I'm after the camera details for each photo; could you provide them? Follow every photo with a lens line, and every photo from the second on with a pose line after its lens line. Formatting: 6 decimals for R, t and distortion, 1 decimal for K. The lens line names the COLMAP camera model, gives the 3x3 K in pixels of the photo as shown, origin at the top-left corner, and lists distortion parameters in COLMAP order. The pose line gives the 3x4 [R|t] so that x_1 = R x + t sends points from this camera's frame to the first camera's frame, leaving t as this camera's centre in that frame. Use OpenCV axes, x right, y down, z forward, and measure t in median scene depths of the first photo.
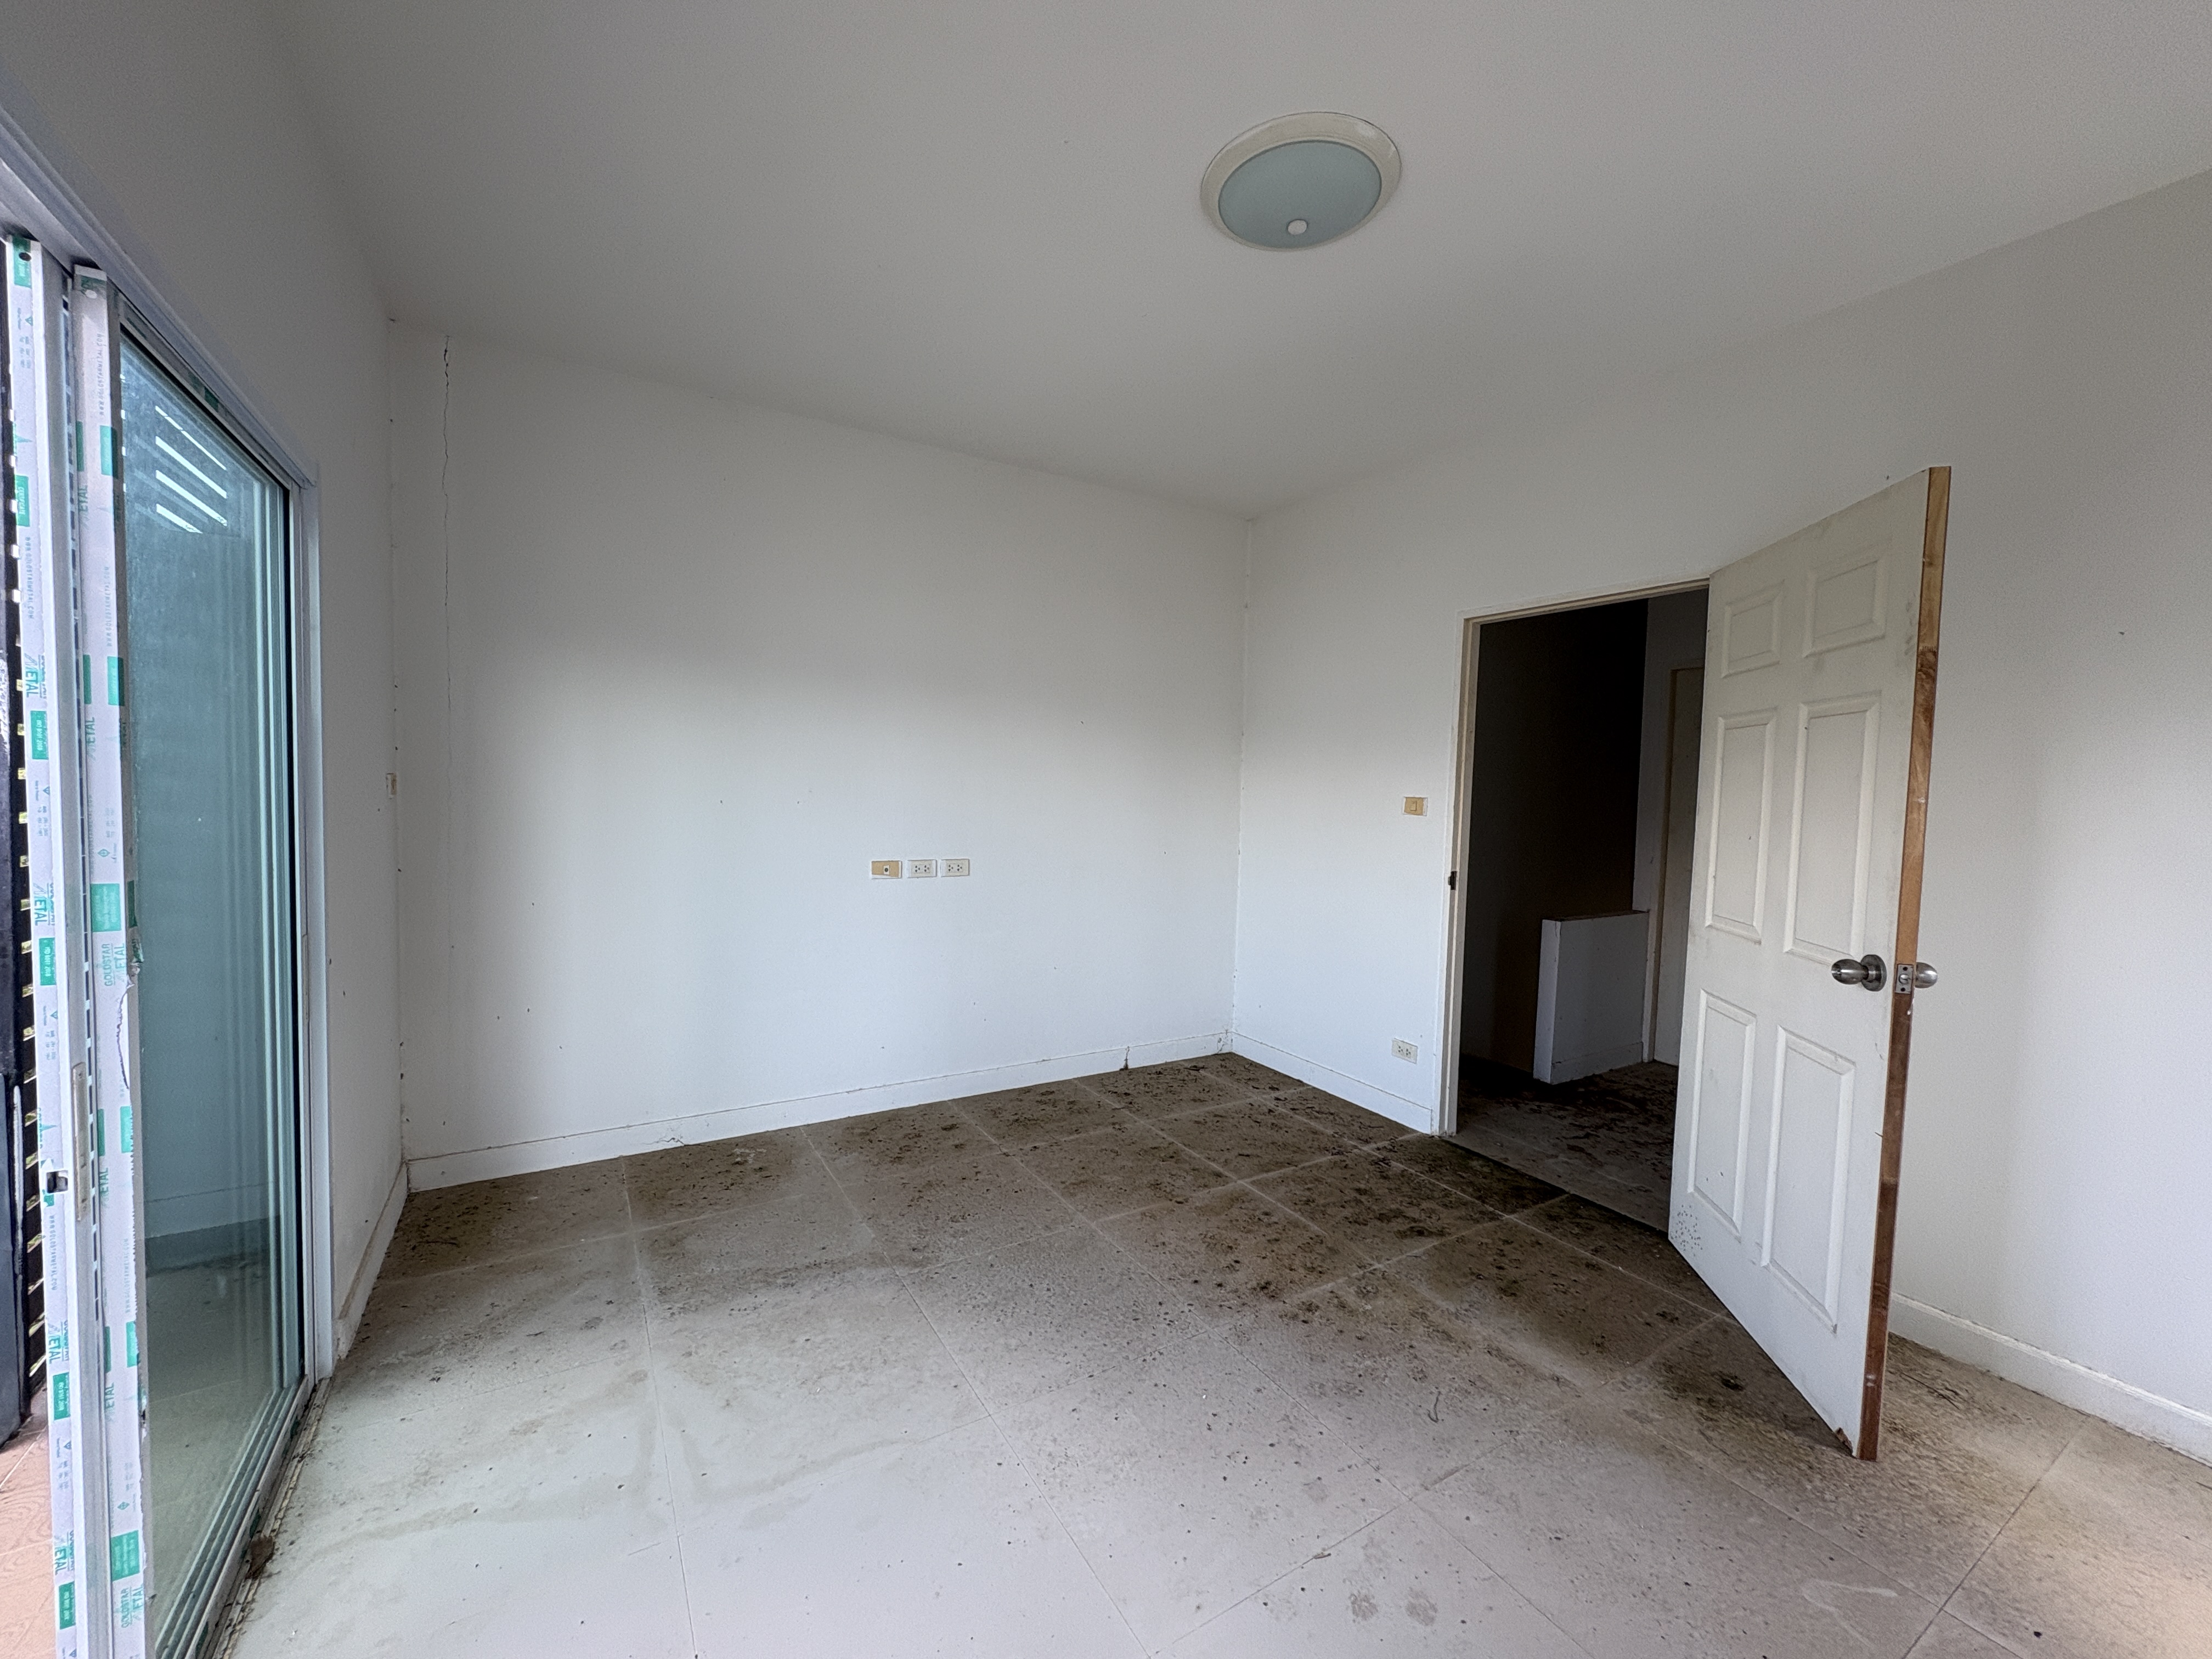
lens RADIAL K [[885.3, 0, 1106.2], [0, 885.3, 827.2], [0, 0, 1]] dist [-0.006586, 0.000826]
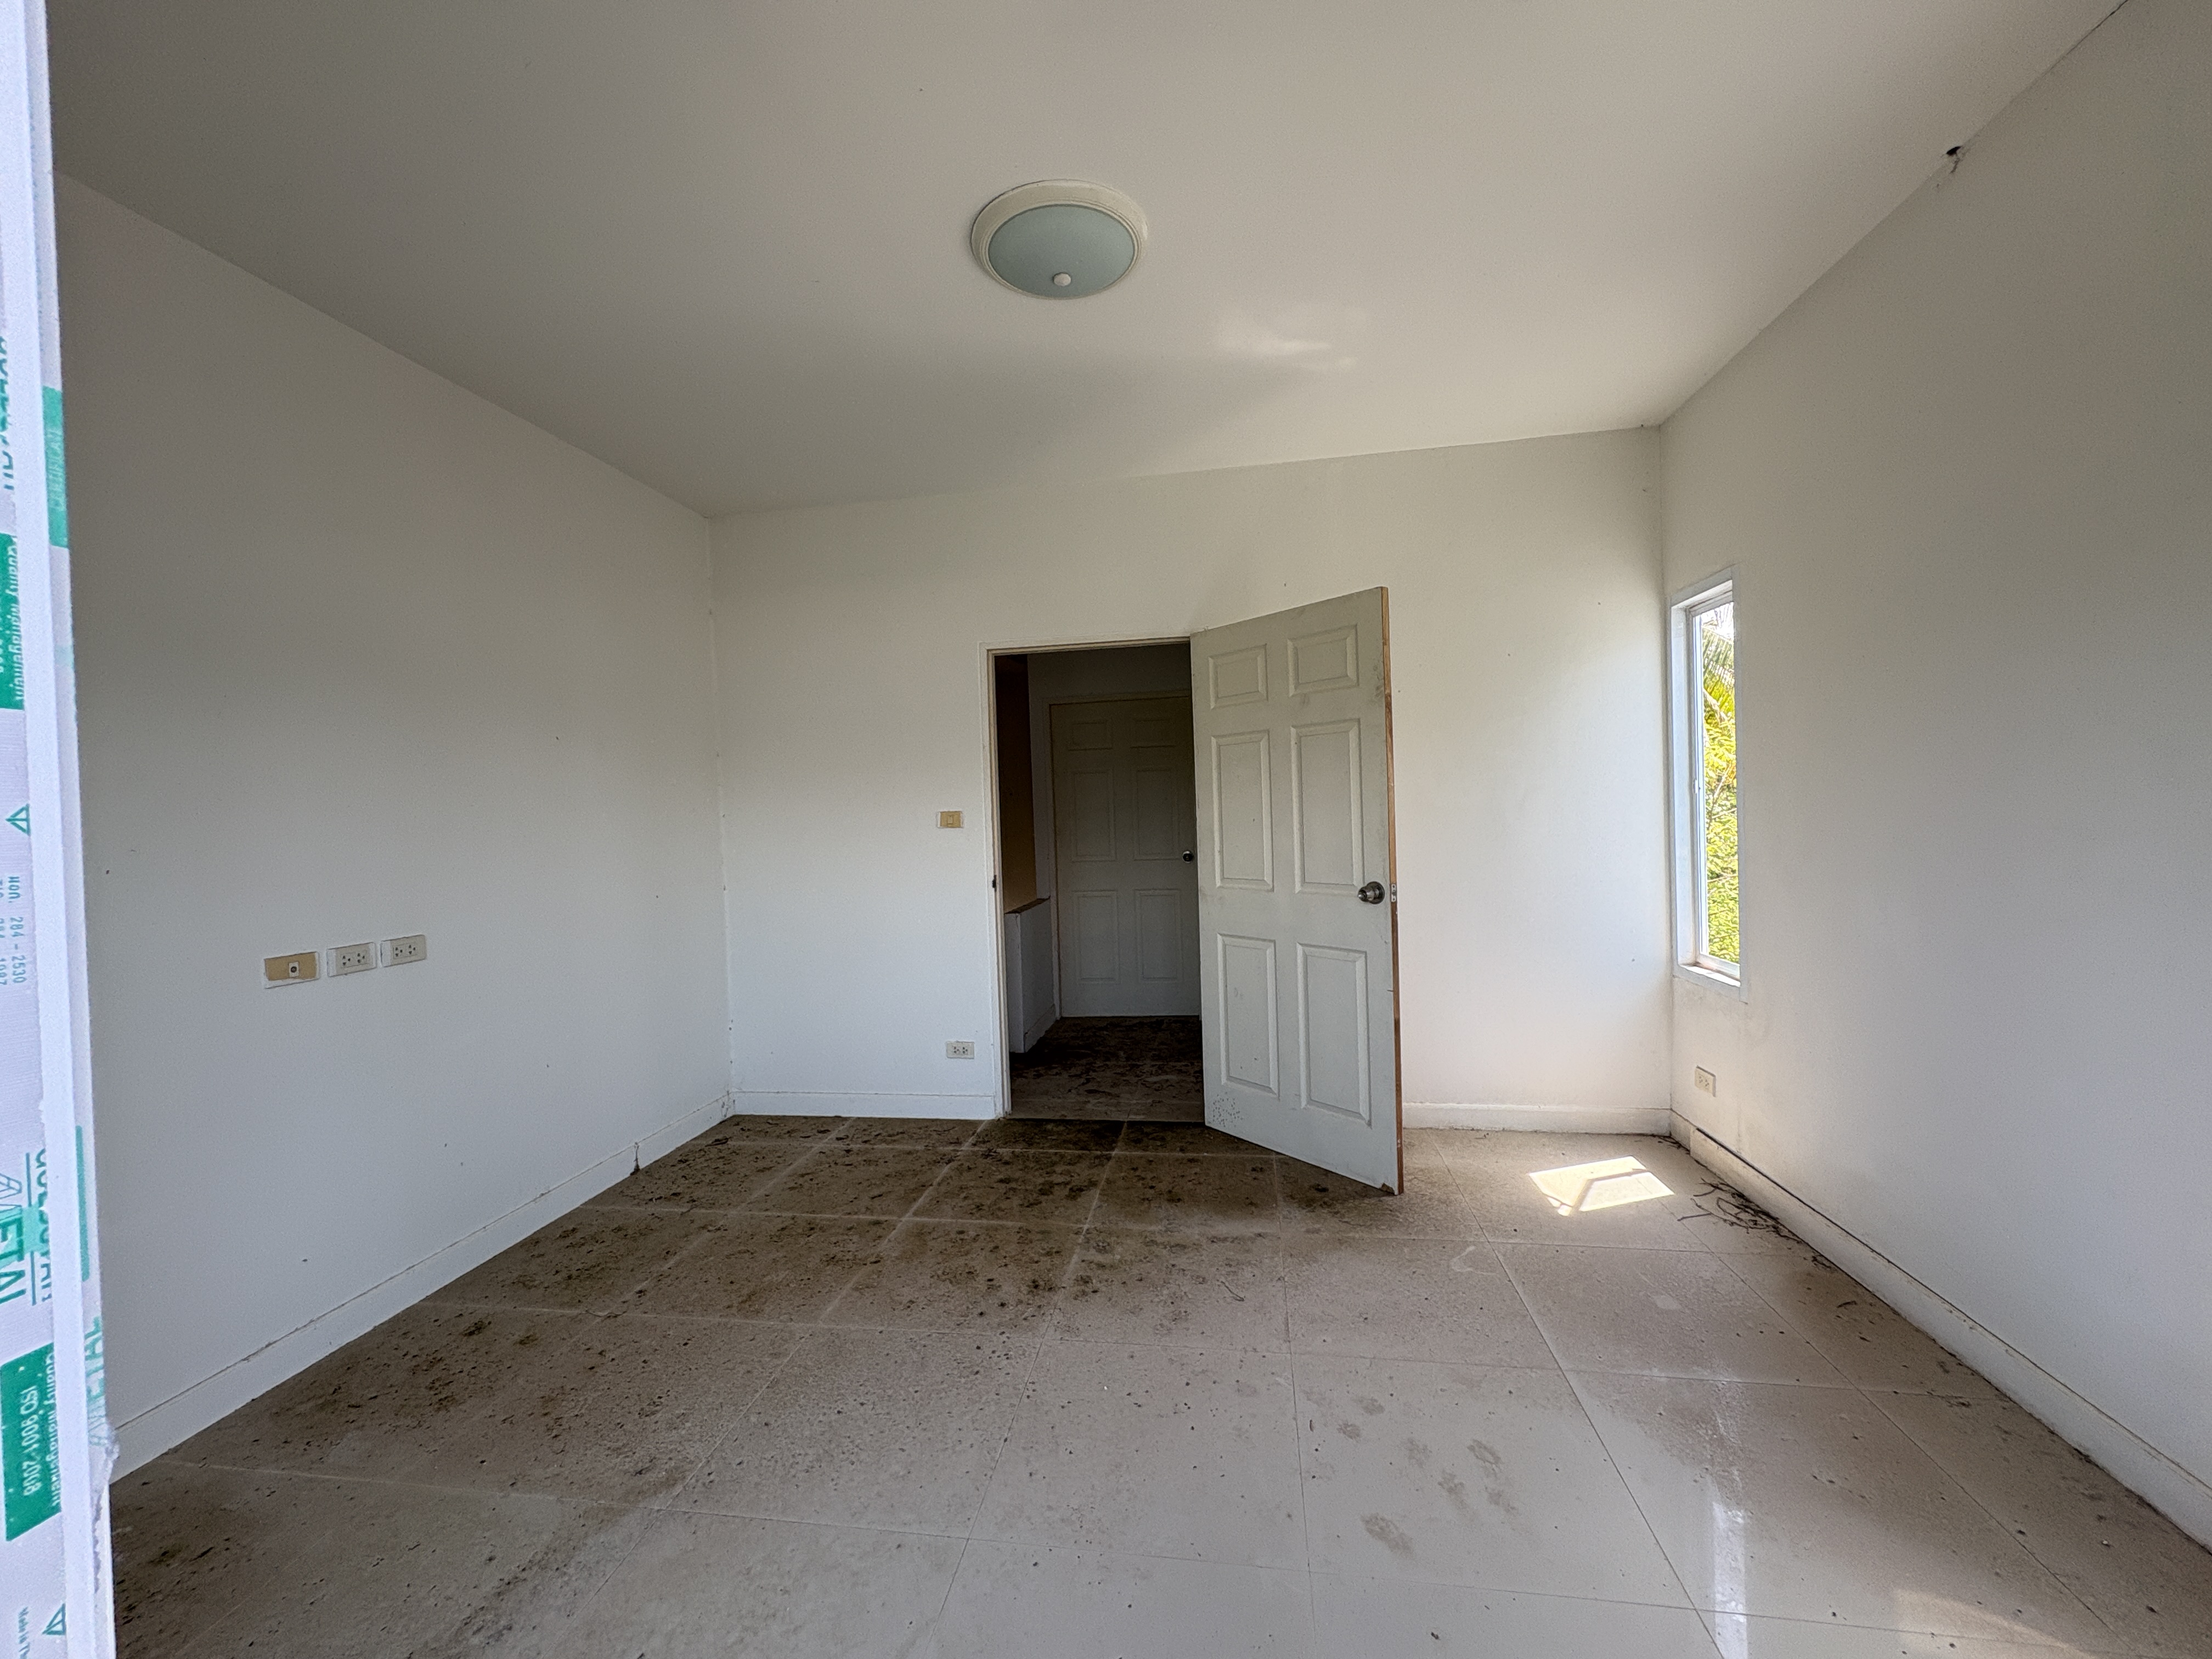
lens RADIAL K [[885.3, 0, 1106.8], [0, 885.3, 829.6], [0, 0, 1]] dist [-0.006586, 0.000826]
pose [[0.639840, -0.062858, 0.765934, -0.397212], [0.088822, 0.996019, 0.007540, -0.003858], [-0.763358, 0.063207, 0.642876, 0.190341]]
